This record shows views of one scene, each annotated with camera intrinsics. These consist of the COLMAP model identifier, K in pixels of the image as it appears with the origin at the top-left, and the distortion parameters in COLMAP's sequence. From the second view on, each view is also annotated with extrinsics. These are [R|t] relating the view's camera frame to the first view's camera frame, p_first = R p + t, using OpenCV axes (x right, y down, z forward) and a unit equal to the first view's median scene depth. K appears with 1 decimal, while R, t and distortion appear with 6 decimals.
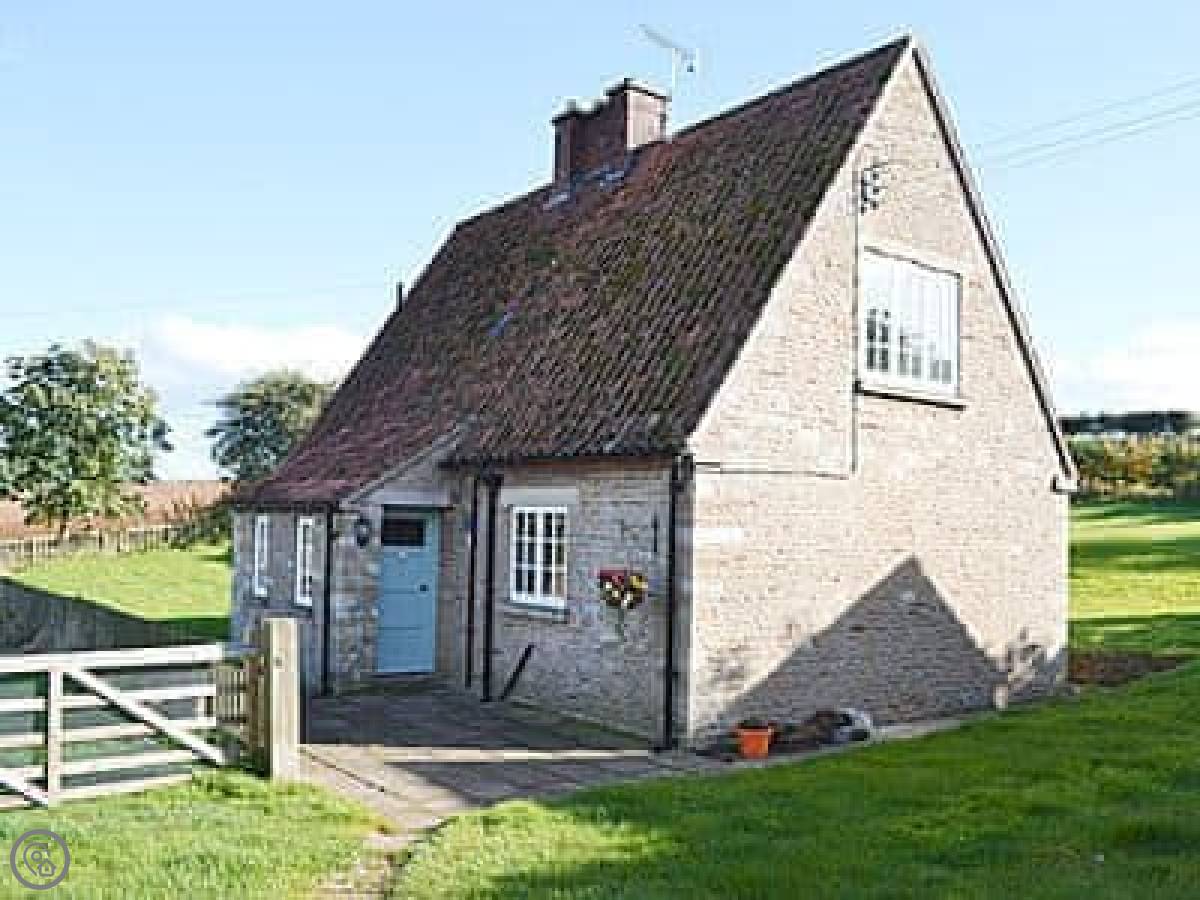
lens RADIAL K [[1065.7, 0, 638.0], [0, 1065.7, 449.8], [0, 0, 1]] dist [-0.073408, -0.003675]
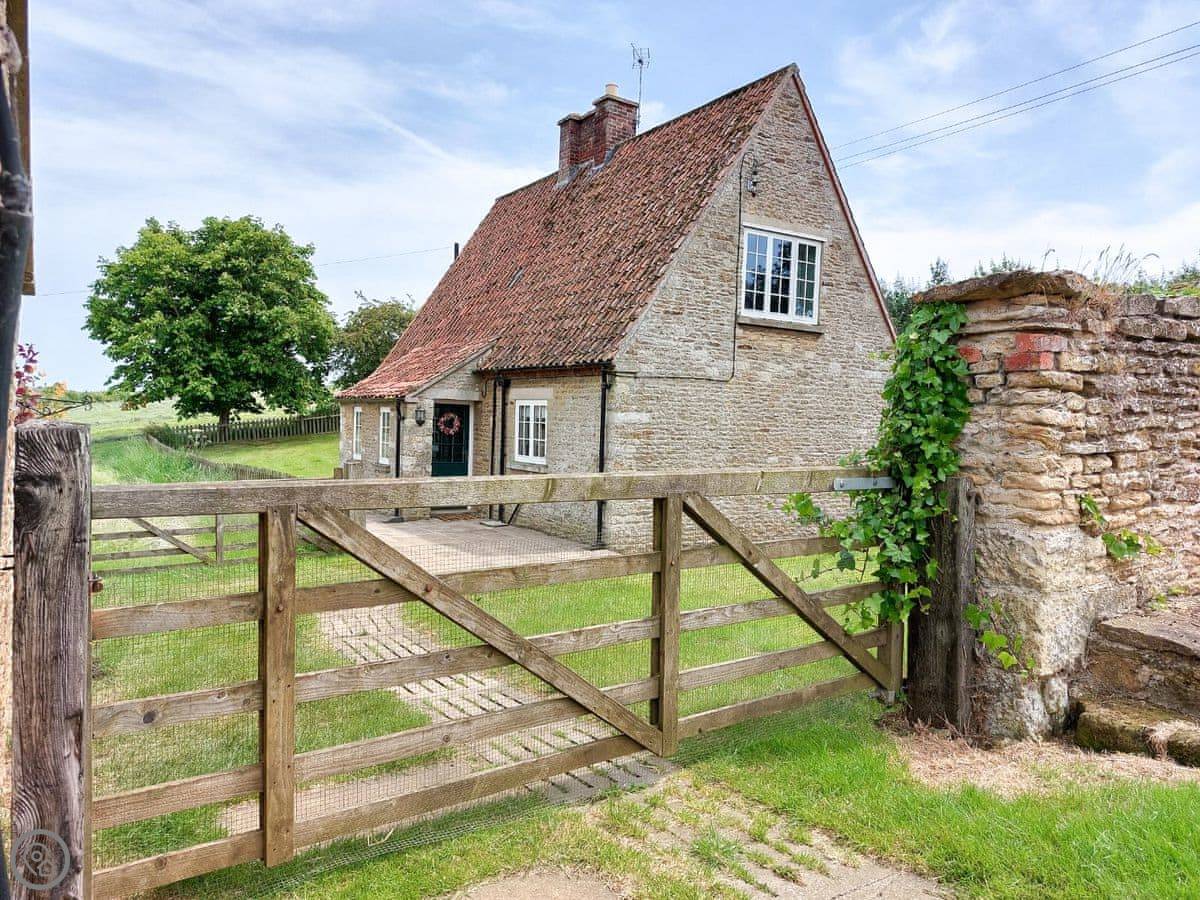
lens RADIAL K [[865.8, 0, 604.0], [0, 865.8, 449.1], [0, 0, 1]] dist [0.079896, -0.100606]
pose [[0.995620, 0.010728, -0.092870, 0.123997], [-0.001586, 0.995189, 0.097956, 0.000947], [0.093475, -0.097380, 0.990848, -0.230892]]
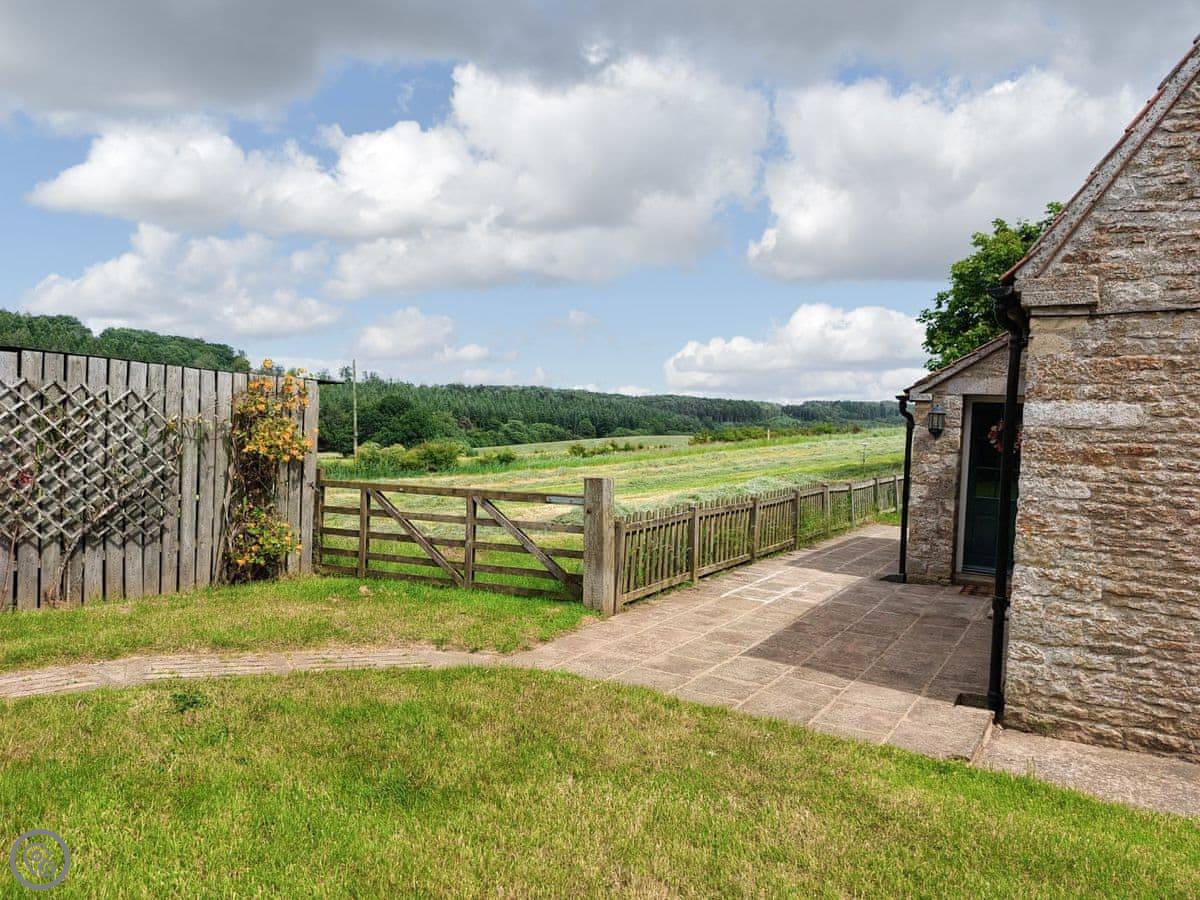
lens RADIAL K [[865.8, 0, 604.0], [0, 865.8, 449.1], [0, 0, 1]] dist [0.079896, -0.100606]
pose [[0.376926, 0.034045, -0.925617, 0.376841], [0.031381, 0.998281, 0.049497, 0.053272], [0.925711, -0.047704, 0.375210, 0.418452]]
